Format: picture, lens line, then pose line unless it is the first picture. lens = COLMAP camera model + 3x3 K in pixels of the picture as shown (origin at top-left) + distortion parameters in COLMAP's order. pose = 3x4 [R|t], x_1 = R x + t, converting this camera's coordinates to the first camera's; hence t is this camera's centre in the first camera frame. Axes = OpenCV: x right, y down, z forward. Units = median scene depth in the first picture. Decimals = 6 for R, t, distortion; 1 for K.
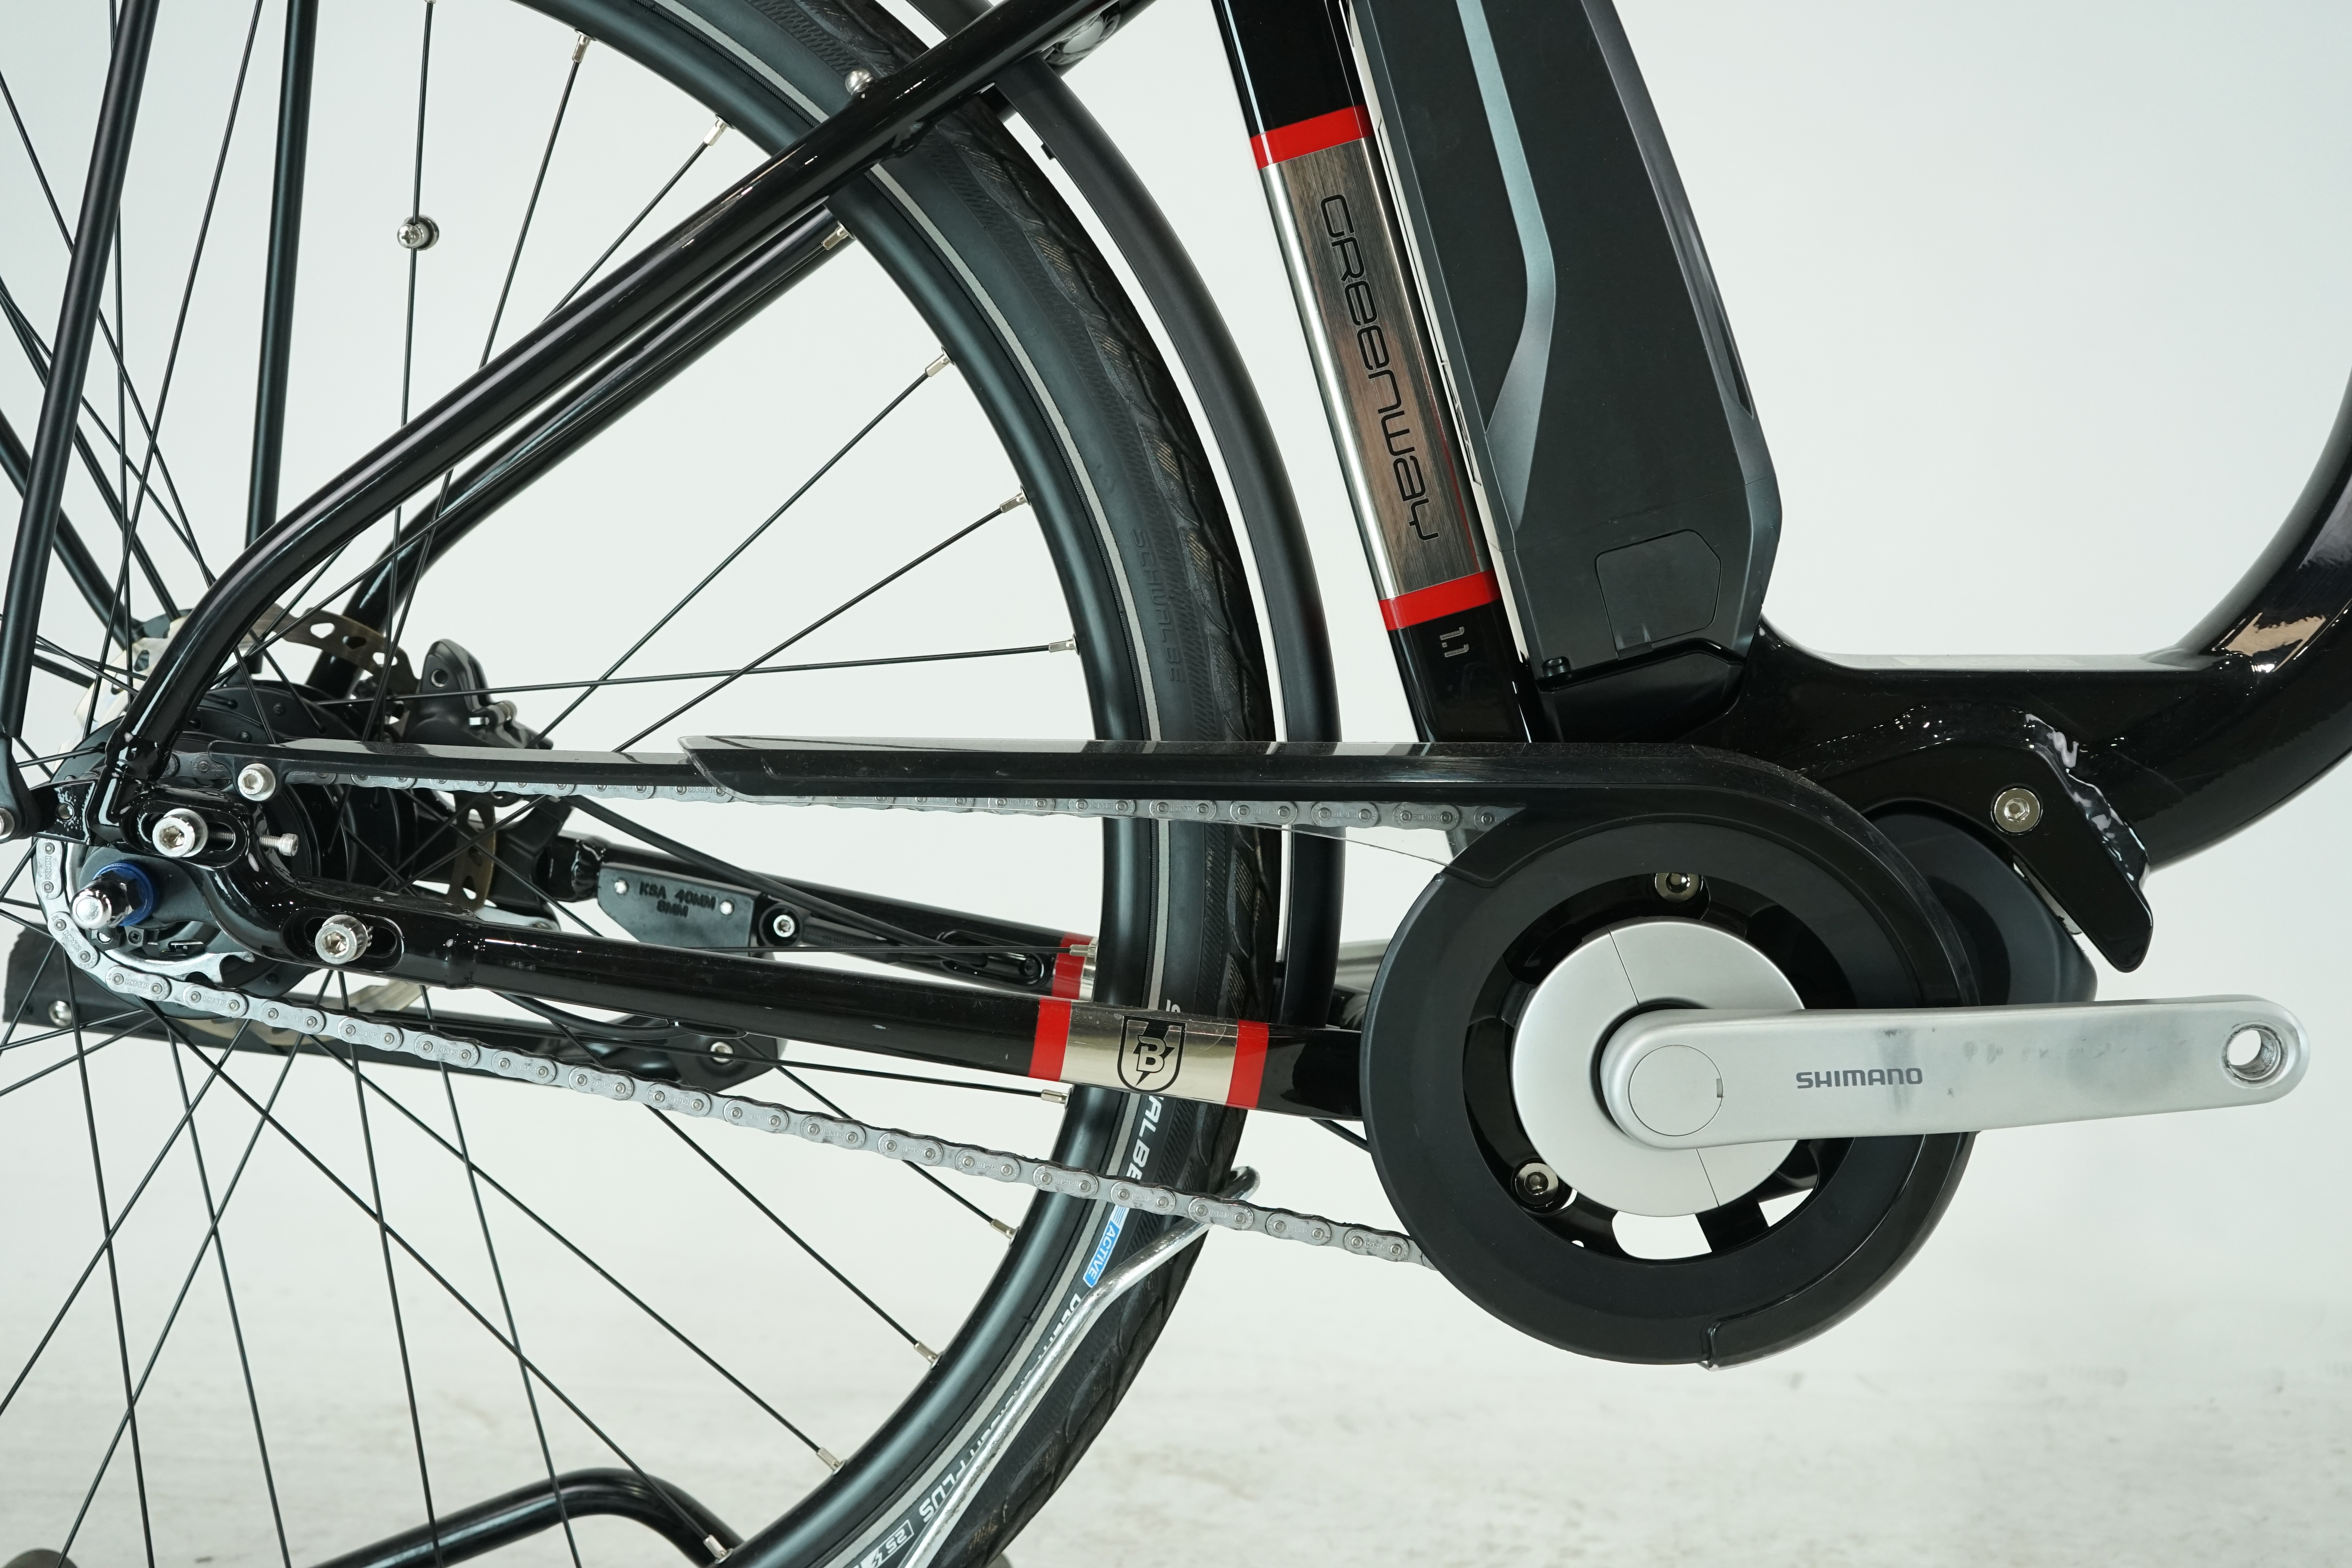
lens RADIAL K [[2781.7, 0, 1176.0], [0, 2781.7, 784.0], [0, 0, 1]] dist [-0.004390, 0.001169]
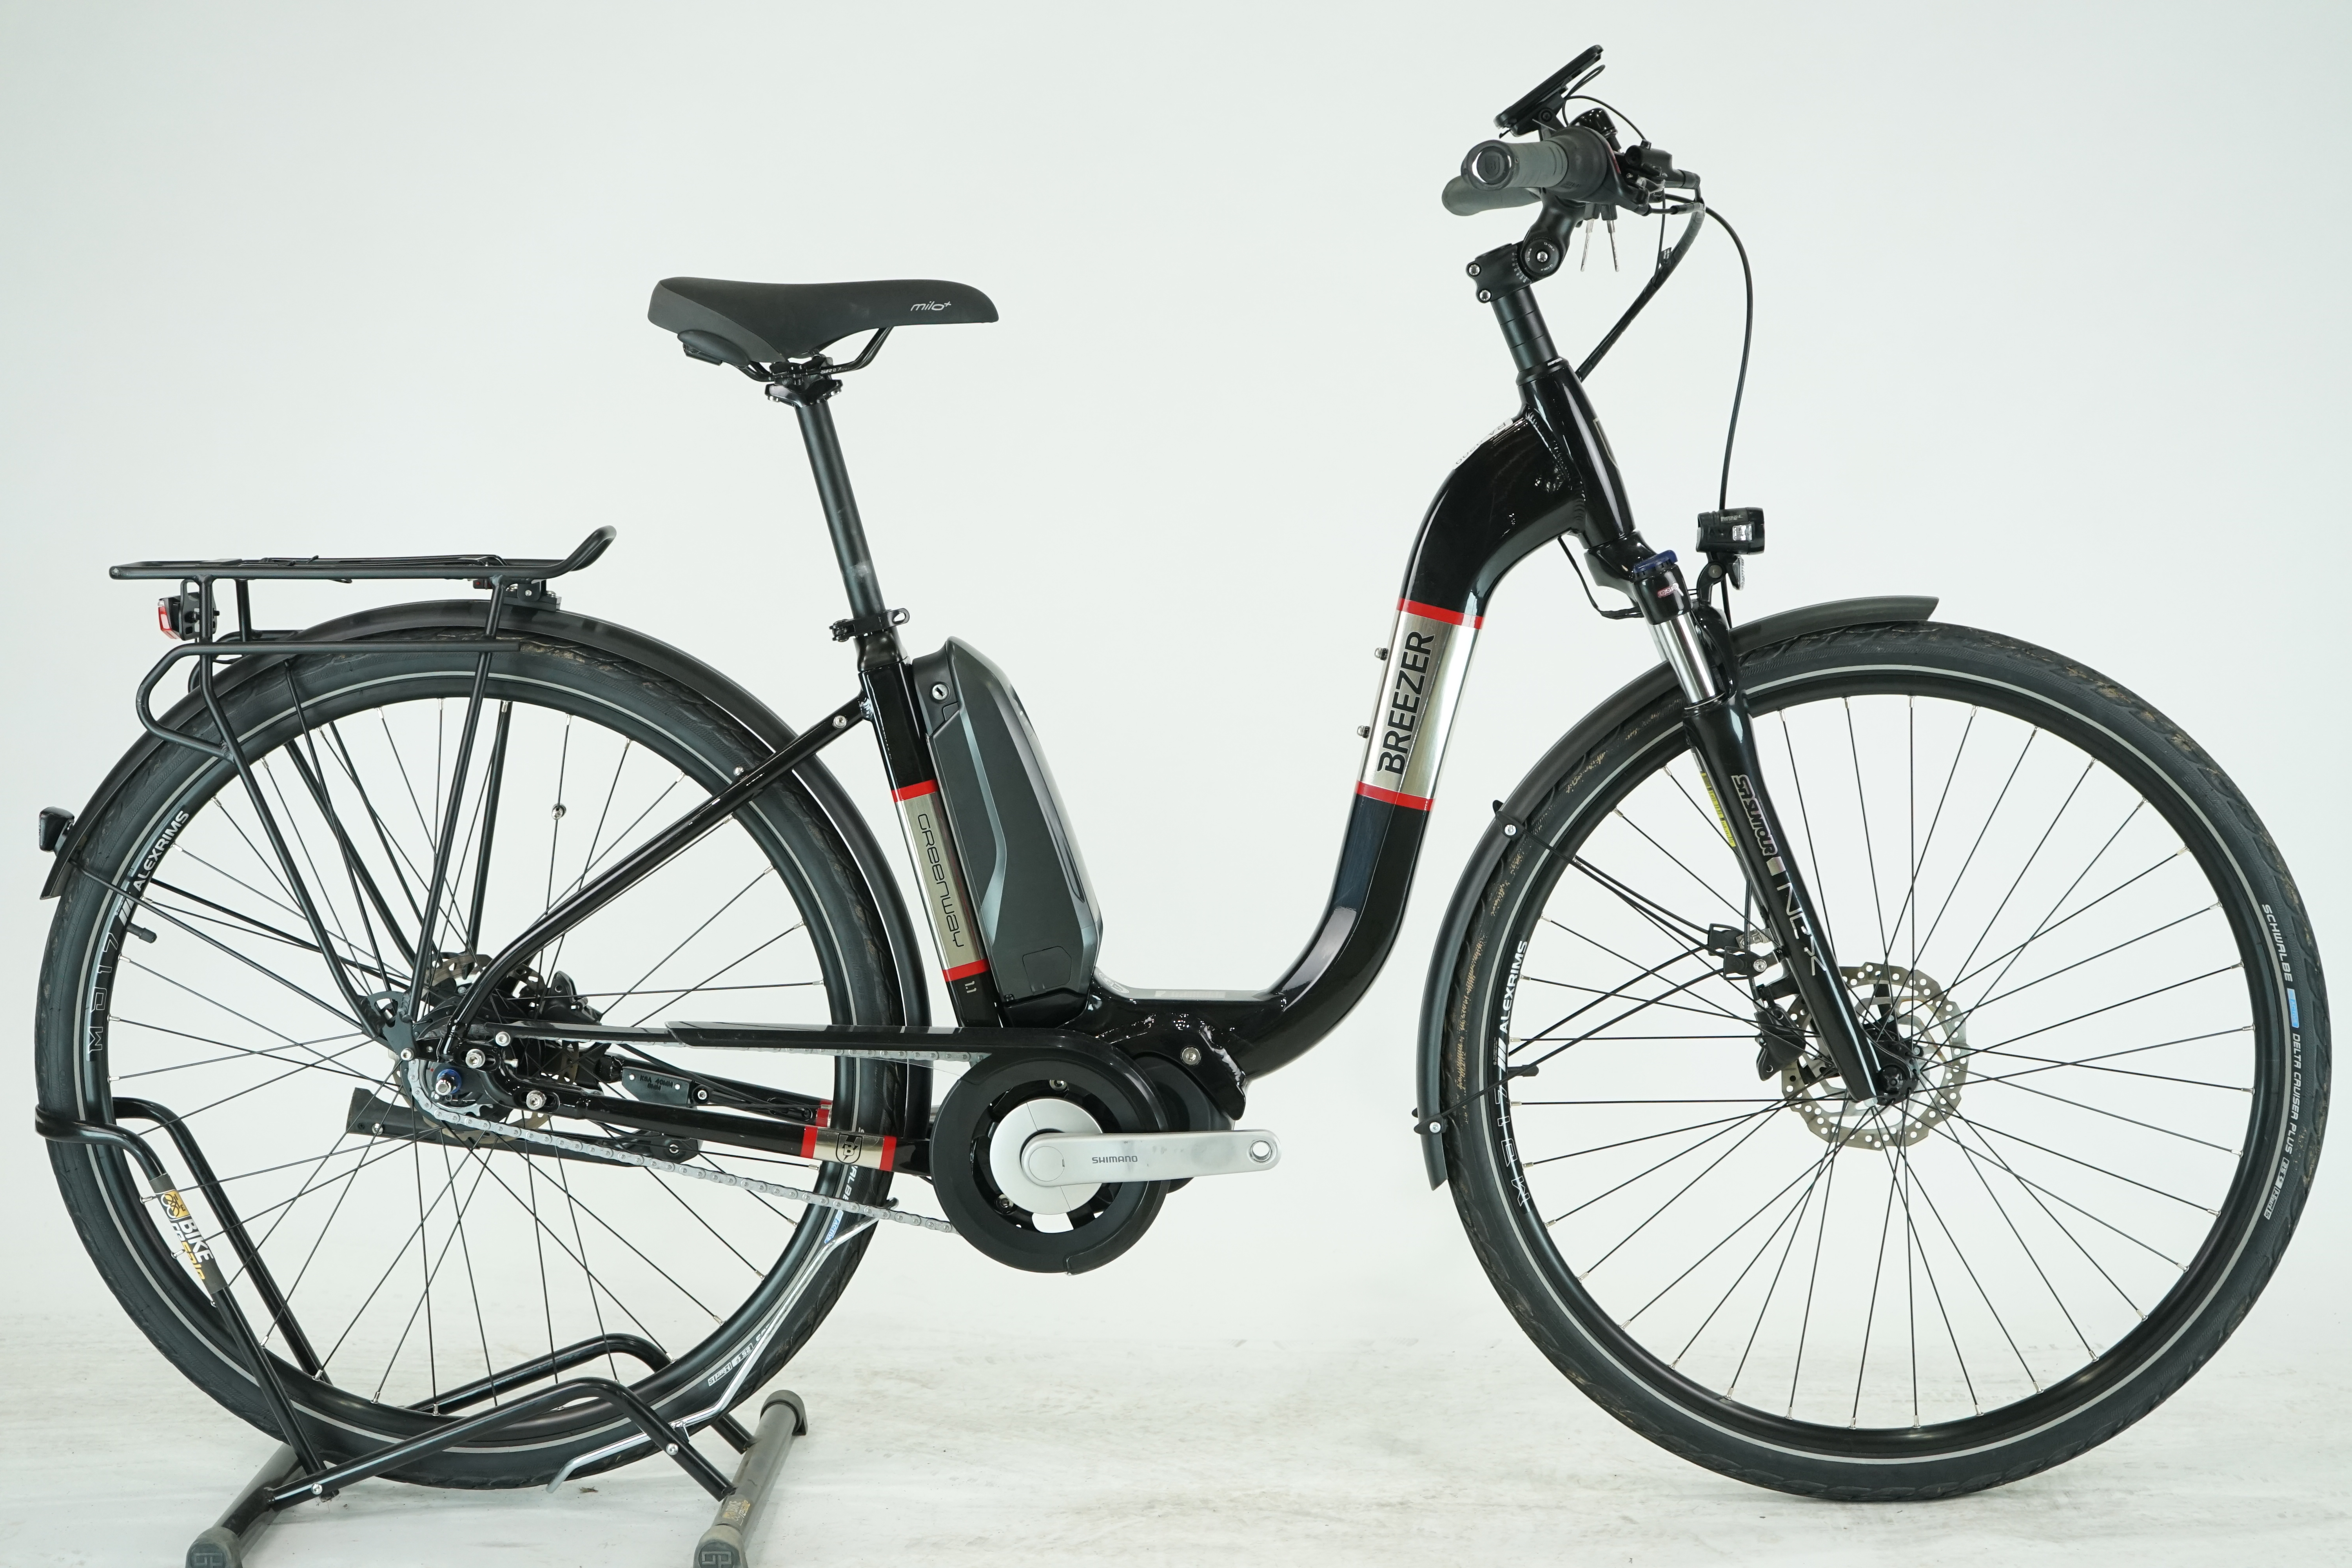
lens RADIAL K [[4165.6, 0, 1176.0], [0, 4165.6, 784.0], [0, 0, 1]] dist [-0.003688, 0.010765]
pose [[0.999933, 0.010767, -0.004269, 0.294912], [-0.010820, 0.999863, -0.012514, -0.186488], [0.004133, 0.012560, 0.999913, -2.737214]]
